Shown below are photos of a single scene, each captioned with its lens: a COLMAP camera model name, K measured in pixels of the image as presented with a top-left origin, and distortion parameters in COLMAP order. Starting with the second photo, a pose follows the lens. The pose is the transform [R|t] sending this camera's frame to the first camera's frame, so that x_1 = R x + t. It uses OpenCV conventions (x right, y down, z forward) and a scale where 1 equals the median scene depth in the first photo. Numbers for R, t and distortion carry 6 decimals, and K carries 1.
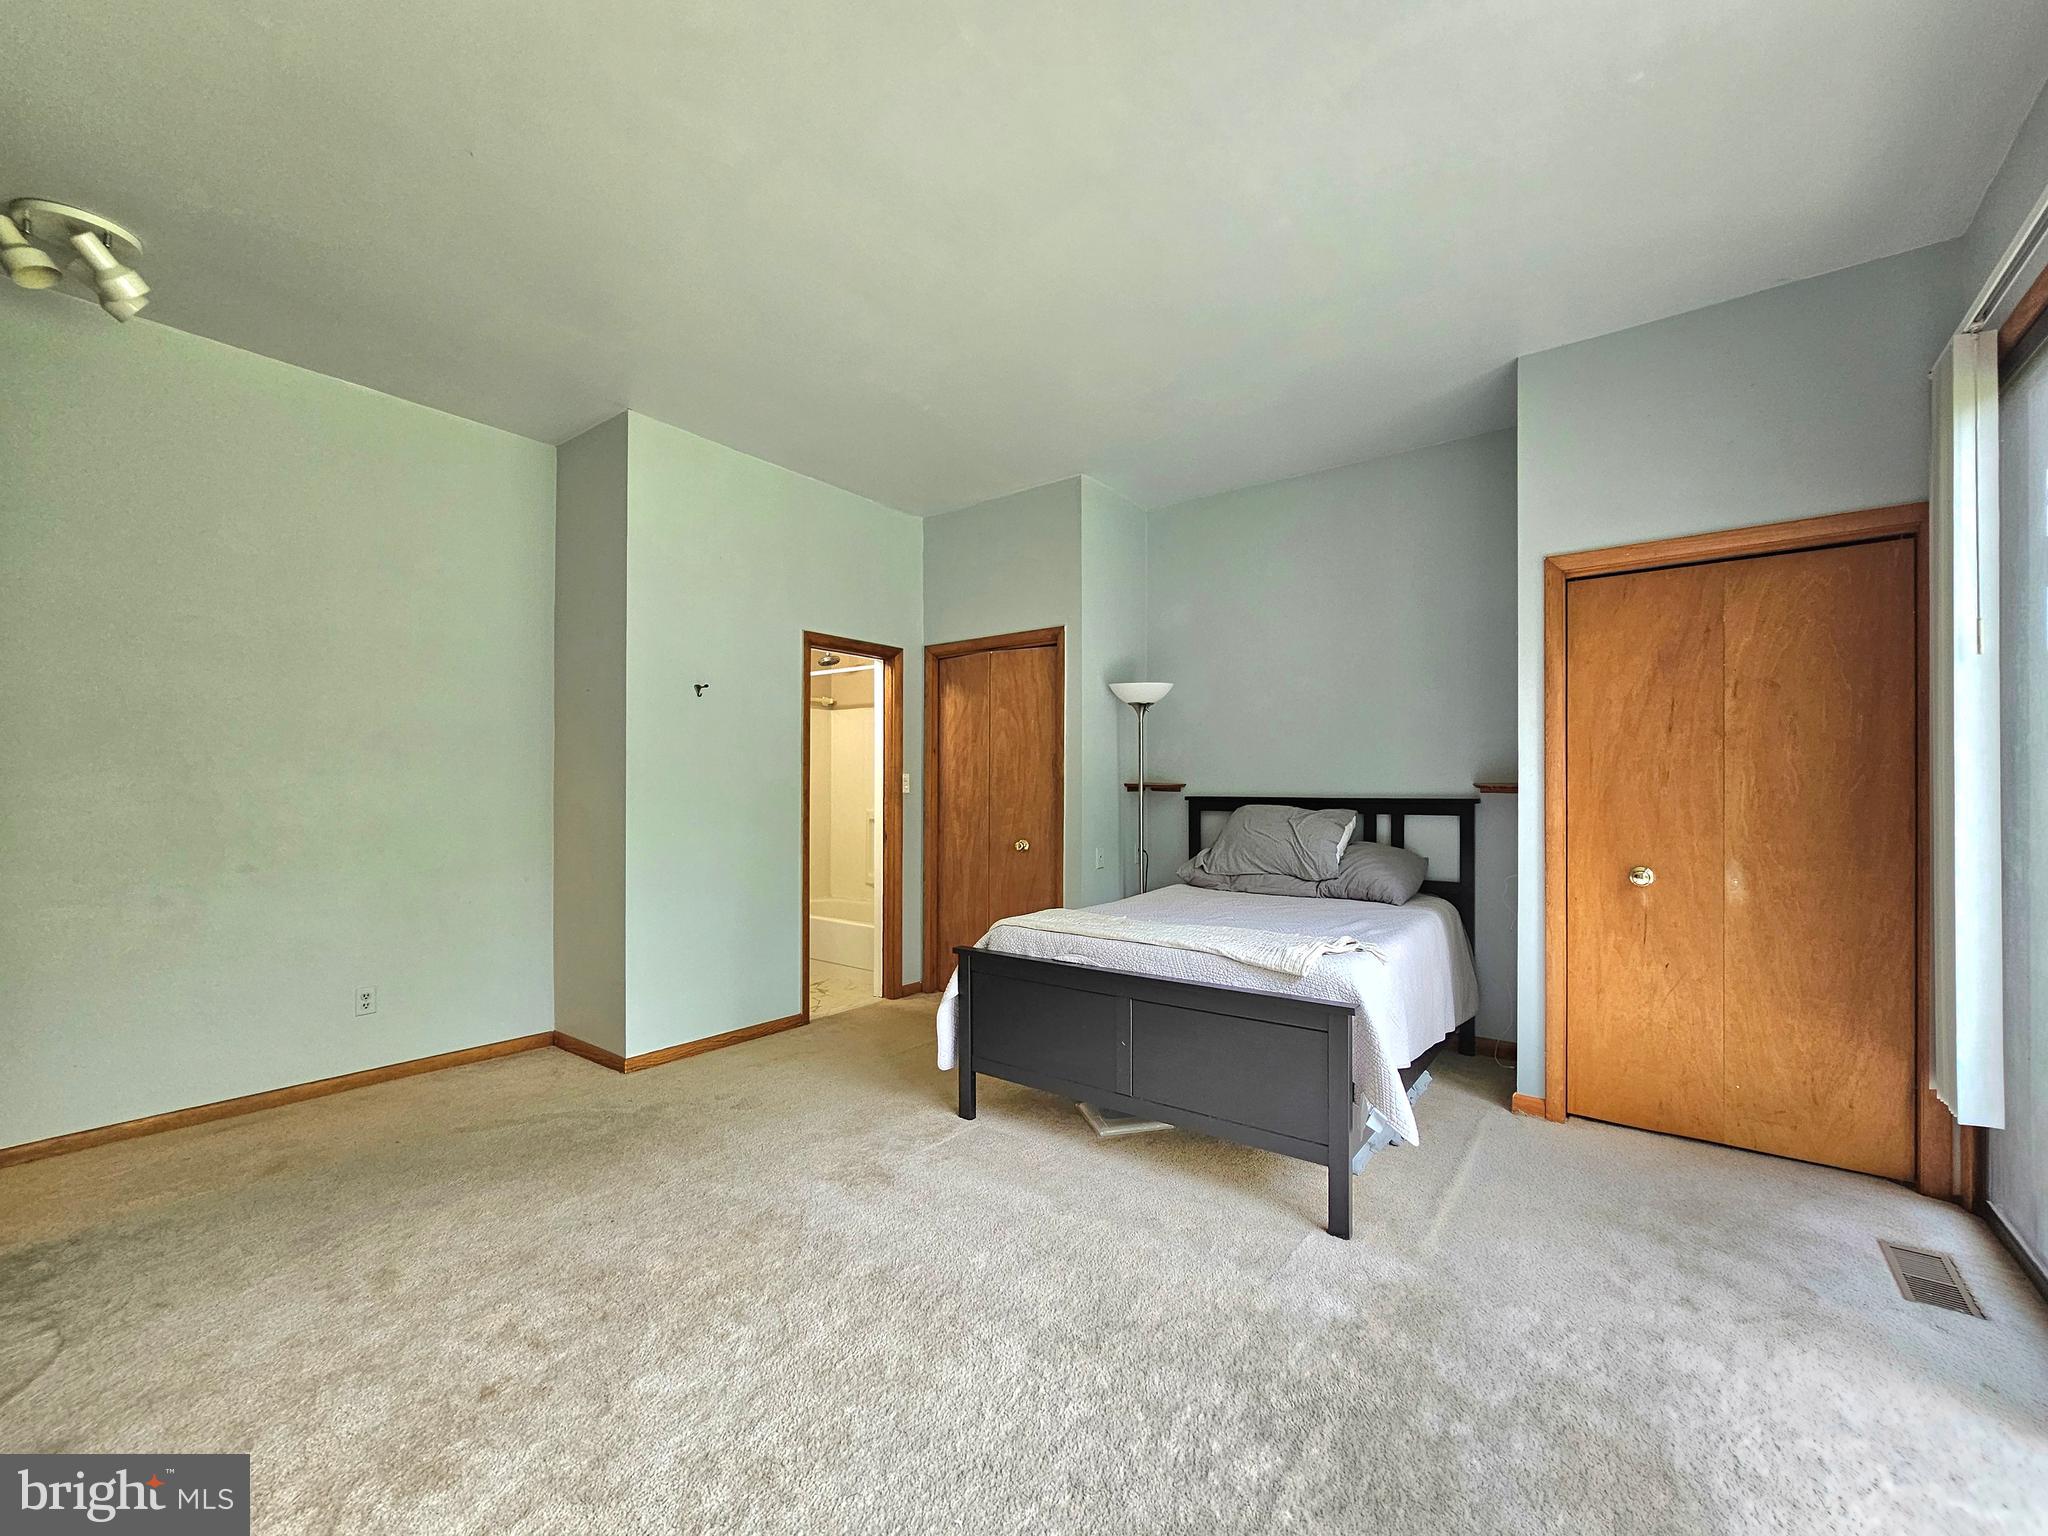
lens RADIAL K [[852.4, 0, 1026.9], [0, 852.4, 776.5], [0, 0, 1]] dist [-0.004284, 0.004034]
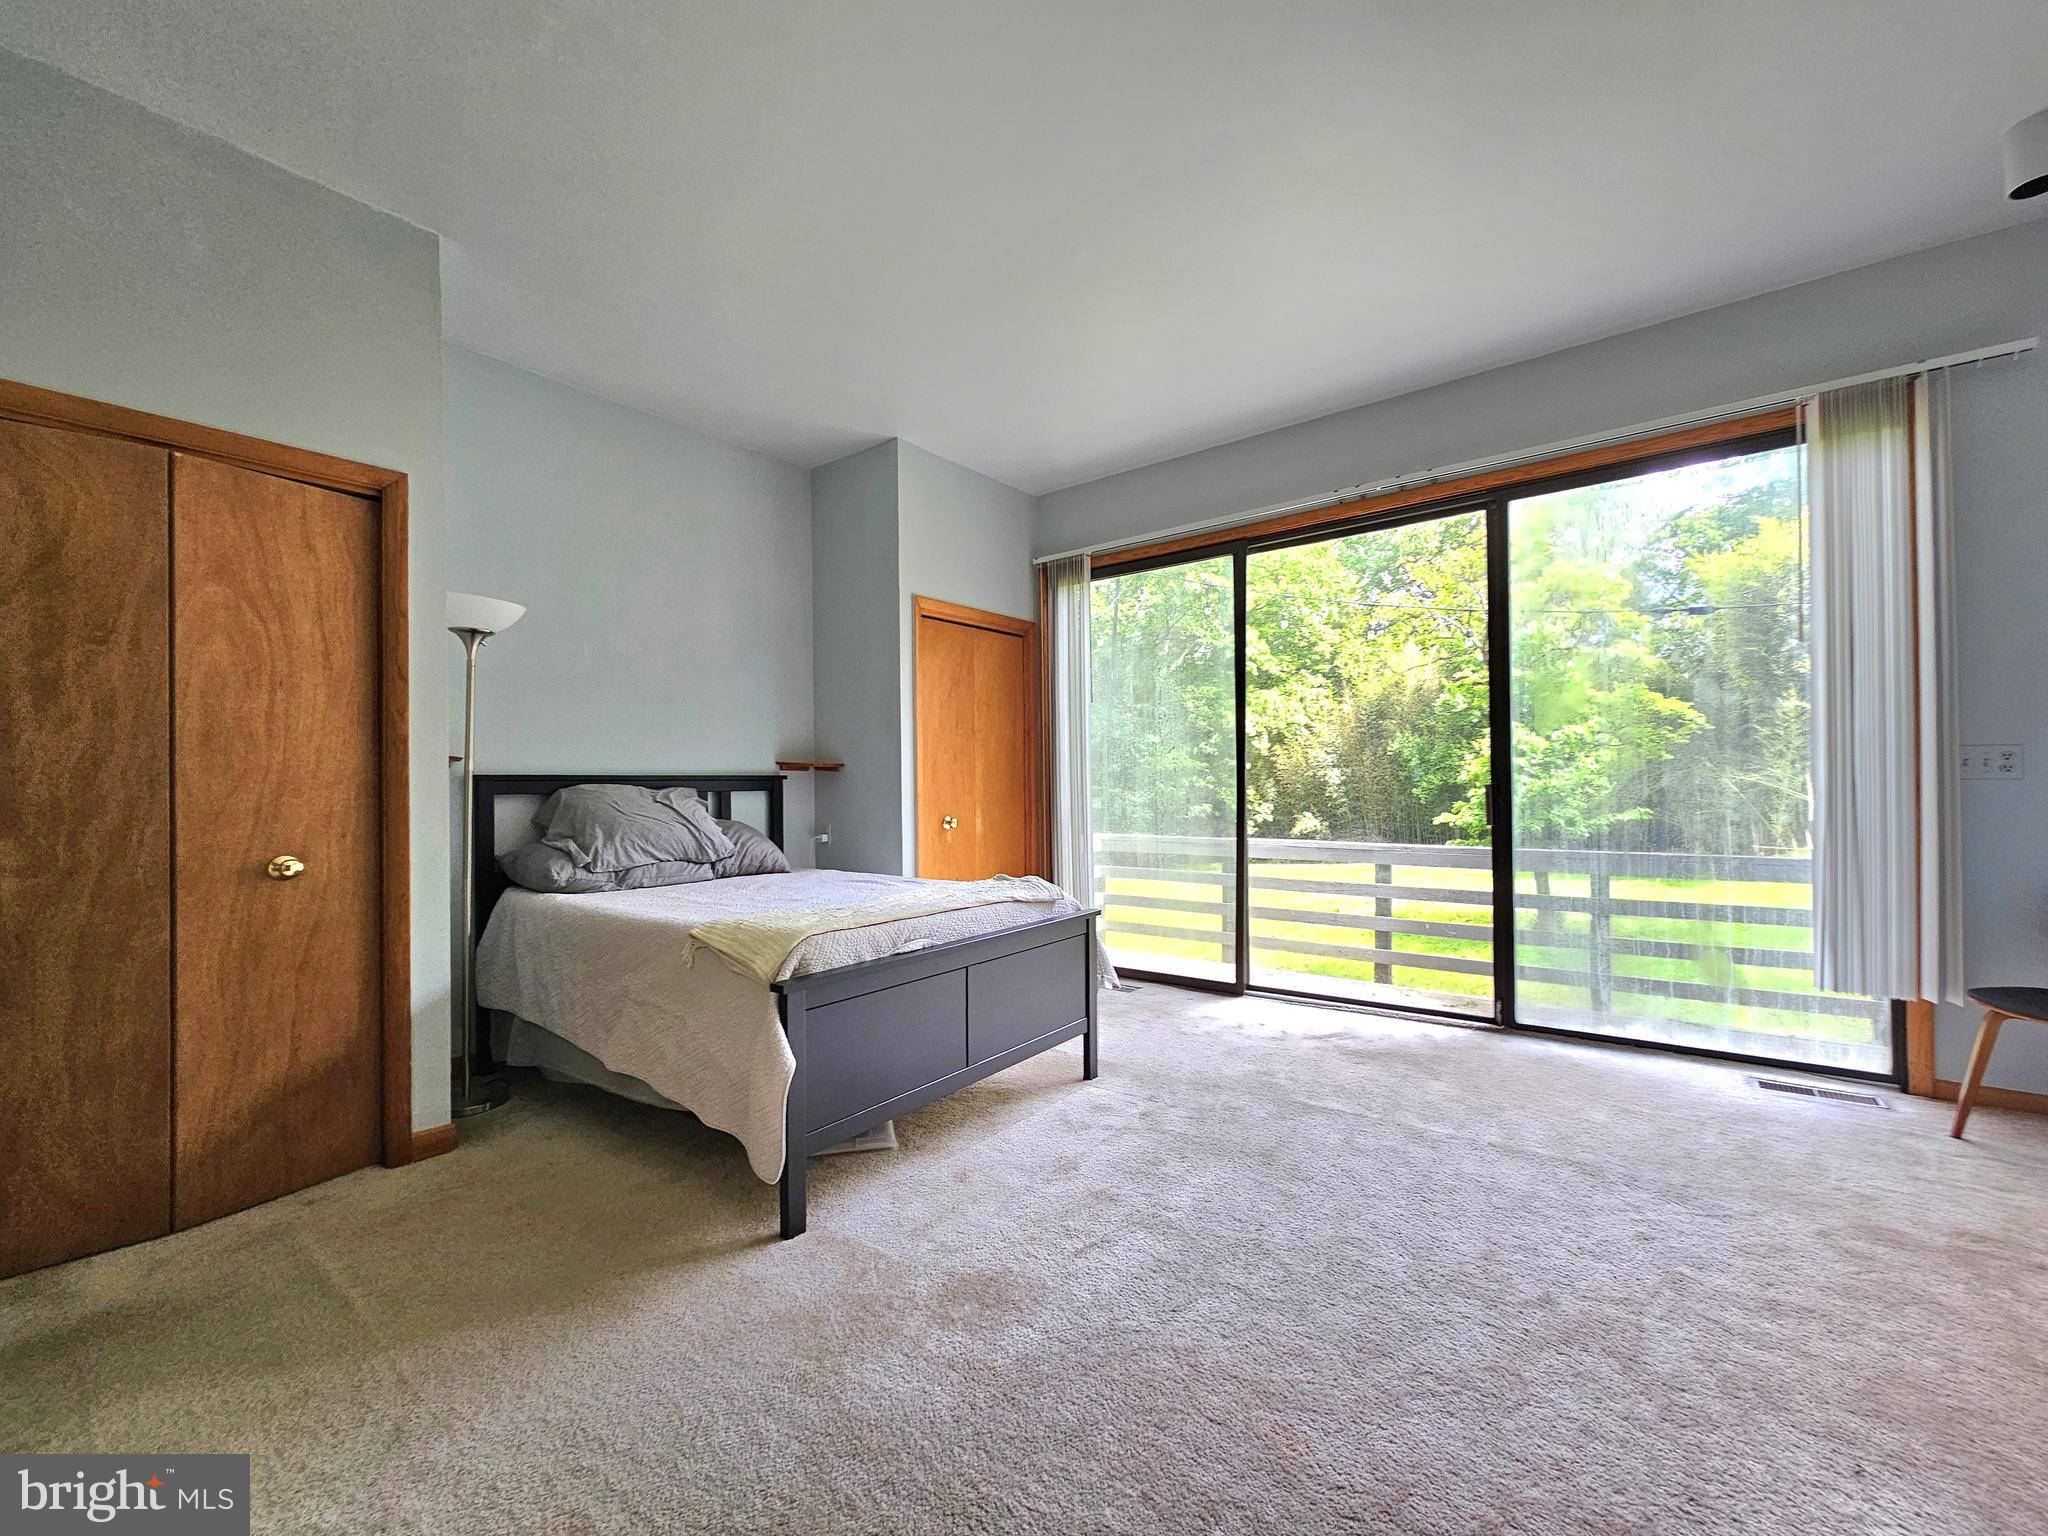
lens RADIAL K [[852.4, 0, 1026.9], [0, 852.4, 776.5], [0, 0, 1]] dist [-0.004284, 0.004034]
pose [[-0.015322, 0.008976, 0.999842, -0.602960], [0.002481, 0.999957, -0.008939, 0.037547], [-0.999880, 0.002344, -0.015343, 0.666254]]
